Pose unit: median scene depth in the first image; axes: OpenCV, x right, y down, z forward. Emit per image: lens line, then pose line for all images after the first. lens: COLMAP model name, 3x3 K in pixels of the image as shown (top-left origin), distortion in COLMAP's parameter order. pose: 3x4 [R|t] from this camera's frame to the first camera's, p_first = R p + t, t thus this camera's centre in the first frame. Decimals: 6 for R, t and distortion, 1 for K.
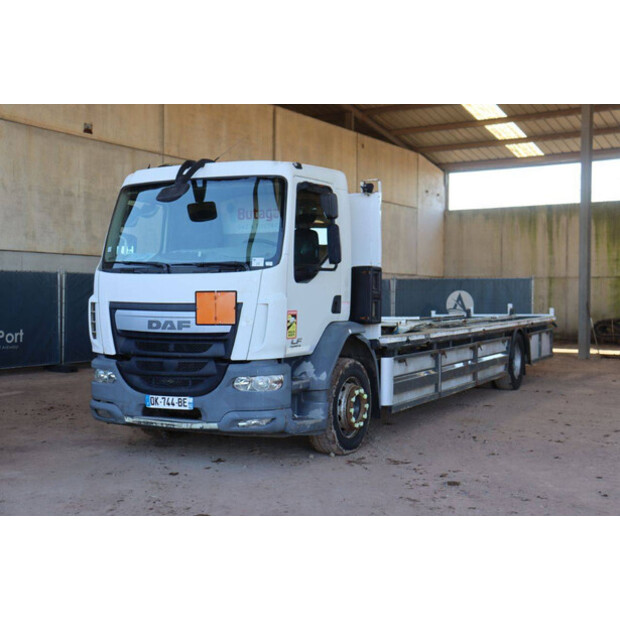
lens RADIAL K [[847.9, 0, 310.0], [0, 847.9, 310.0], [0, 0, 1]] dist [0.098884, 0.052778]
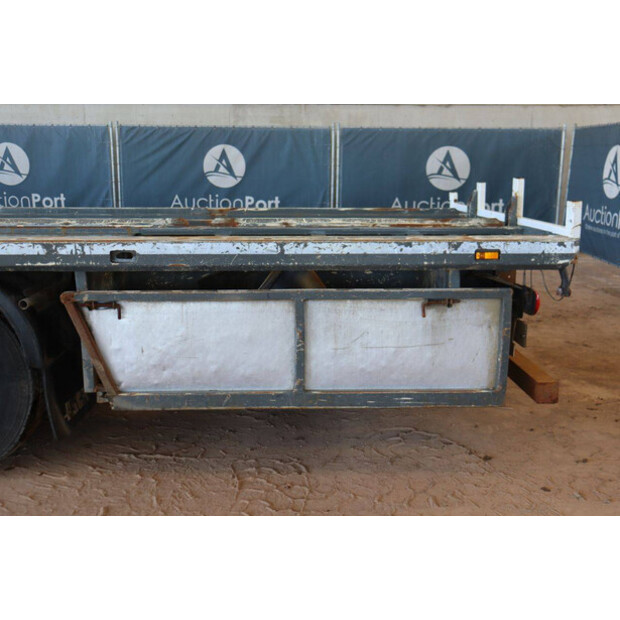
lens RADIAL K [[707.8, 0, 310.0], [0, 707.8, 310.0], [0, 0, 1]] dist [-0.003797, -0.002036]
pose [[0.482021, 0.183990, -0.856623, 0.867758], [-0.022836, 0.980008, 0.197641, -0.019417], [0.875862, -0.075705, 0.476586, 1.764635]]
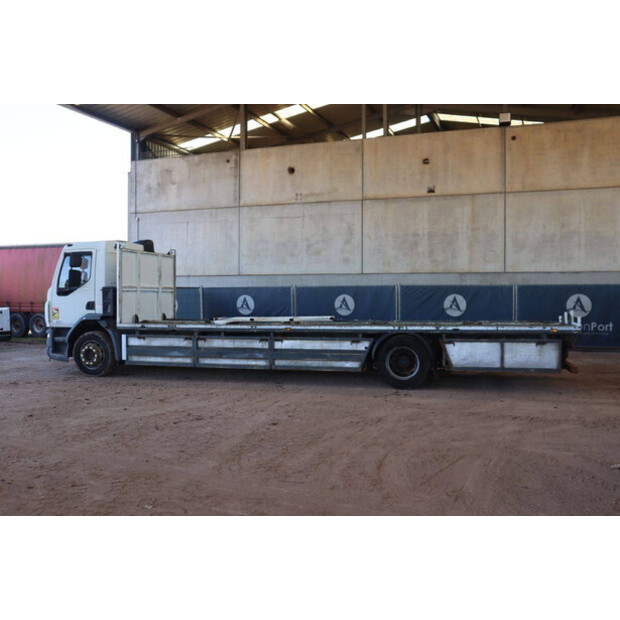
lens RADIAL K [[618.1, 0, 310.0], [0, 618.1, 310.0], [0, 0, 1]] dist [-0.109501, 0.197124]
pose [[0.205753, 0.018897, -0.978421, 1.716963], [-0.014574, 0.999762, 0.016244, -0.029976], [0.978495, 0.010917, 0.205979, 1.278426]]
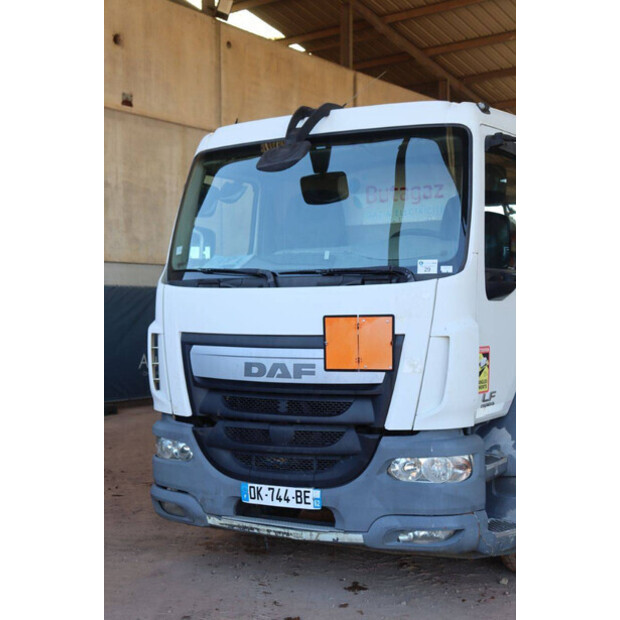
lens RADIAL K [[958.9, 0, 310.9], [0, 958.9, 317.9], [0, 0, 1]] dist [0.164253, -0.003682]
pose [[0.998365, -0.008086, -0.056587, -0.099261], [0.007731, 0.999949, -0.006490, -0.015211], [0.056637, 0.006042, 0.998377, 0.293313]]
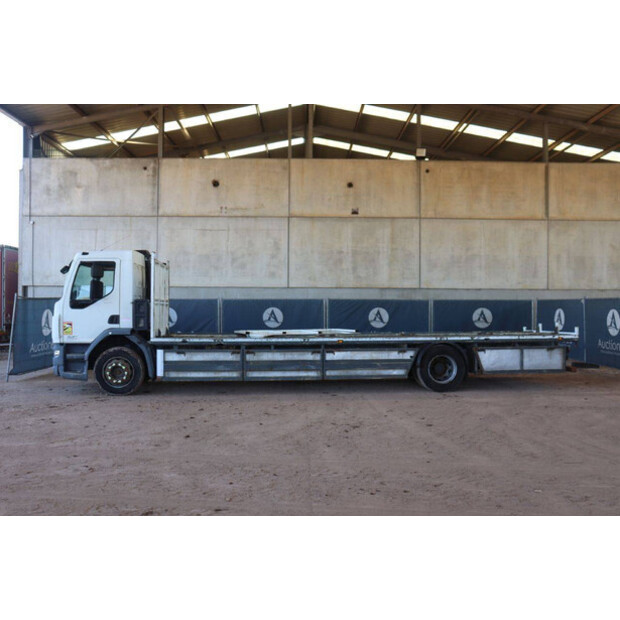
lens RADIAL K [[618.1, 0, 310.0], [0, 618.1, 310.0], [0, 0, 1]] dist [-0.109501, 0.197124]
pose [[0.551559, 0.002640, -0.834132, 1.536710], [-0.015757, 0.999850, -0.007255, -0.026500], [0.833987, 0.017145, 0.551518, 0.621904]]
